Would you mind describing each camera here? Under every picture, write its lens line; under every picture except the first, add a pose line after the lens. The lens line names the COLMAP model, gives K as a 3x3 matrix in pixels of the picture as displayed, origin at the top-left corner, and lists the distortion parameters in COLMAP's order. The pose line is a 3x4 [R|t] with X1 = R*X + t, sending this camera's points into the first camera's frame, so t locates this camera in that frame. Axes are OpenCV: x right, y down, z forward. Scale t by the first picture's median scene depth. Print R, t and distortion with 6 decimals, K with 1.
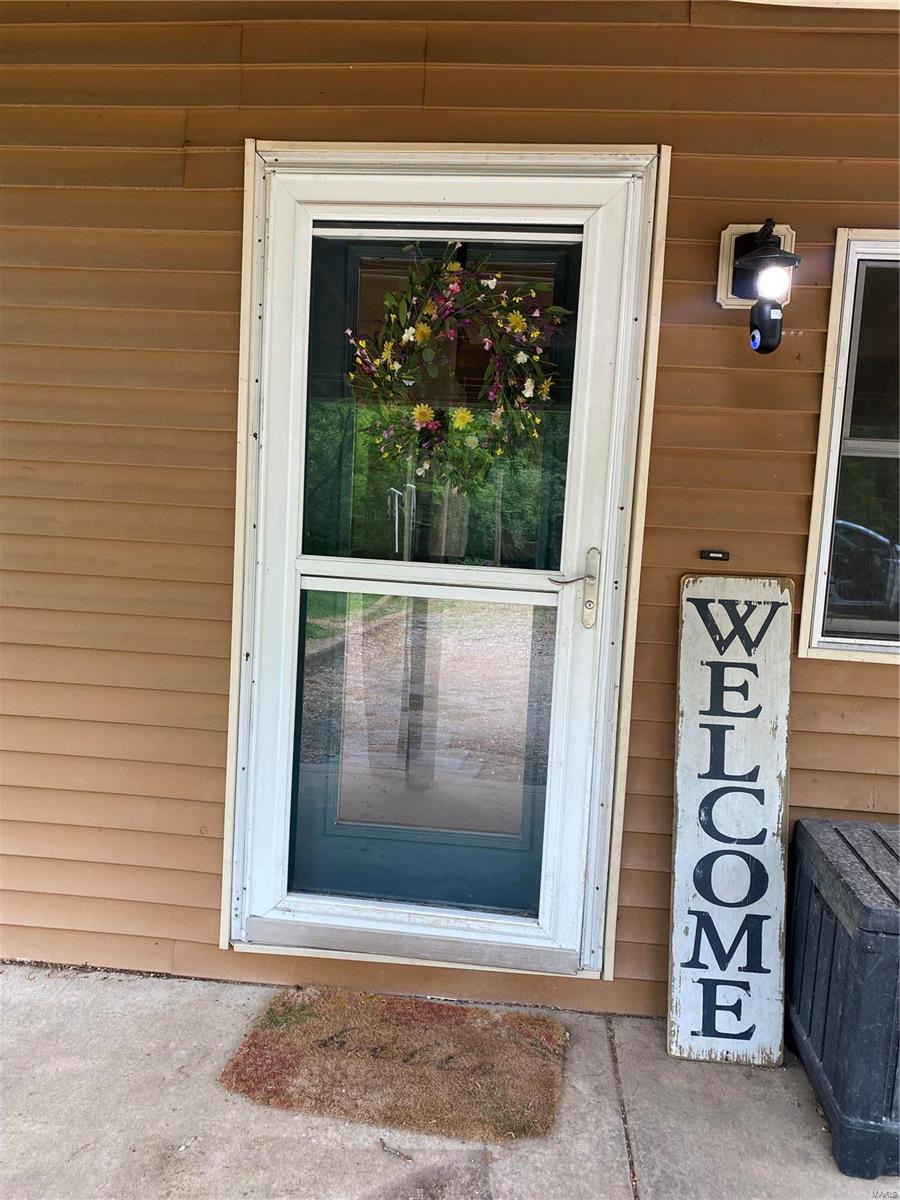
lens RADIAL K [[986.2, 0, 450.0], [0, 986.2, 600.0], [0, 0, 1]] dist [0.054431, 0.000970]
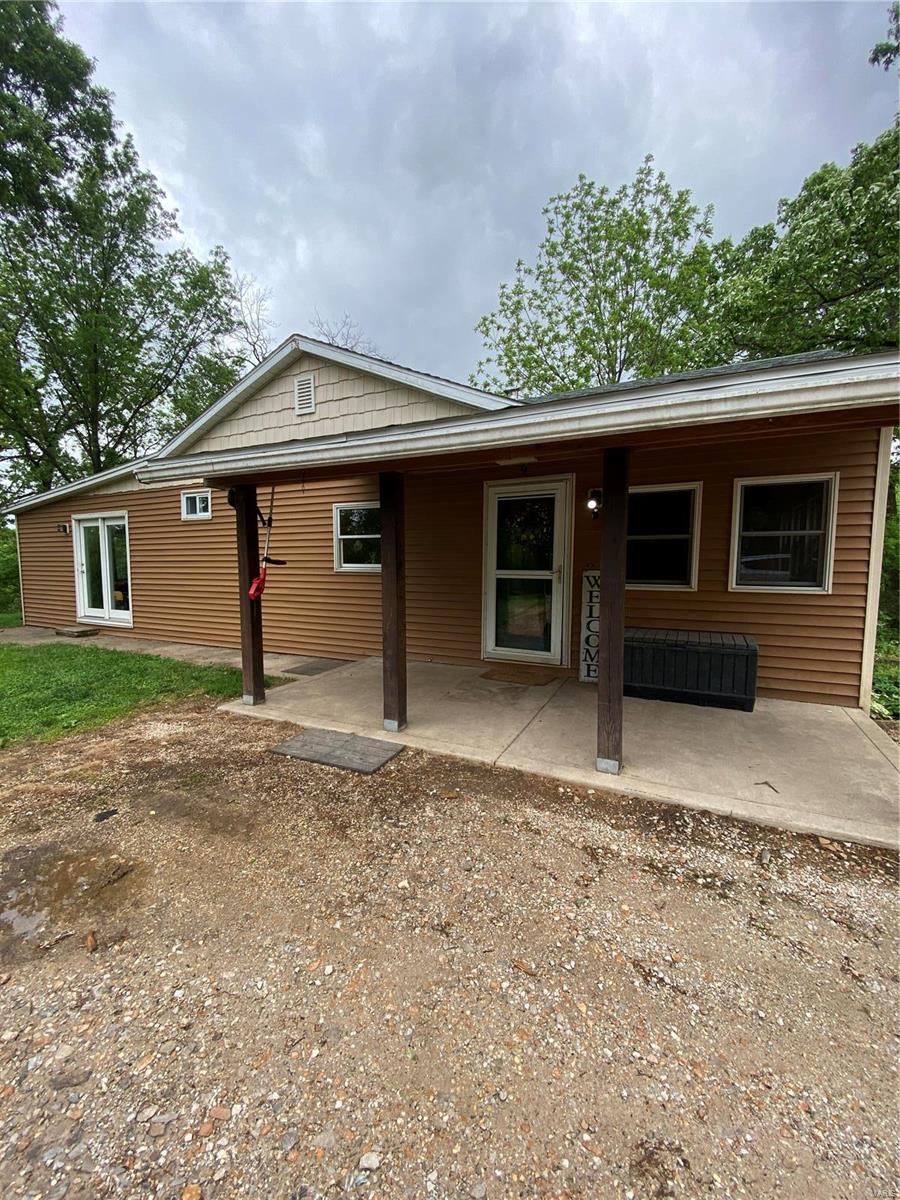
lens RADIAL K [[481.6, 0, 450.0], [0, 481.6, 600.0], [0, 0, 1]] dist [-0.000095, -0.000005]
pose [[0.932660, -0.022314, -0.360065, 0.449942], [0.008461, 0.999164, -0.040004, 0.180971], [0.360657, 0.034263, 0.932069, -1.140535]]
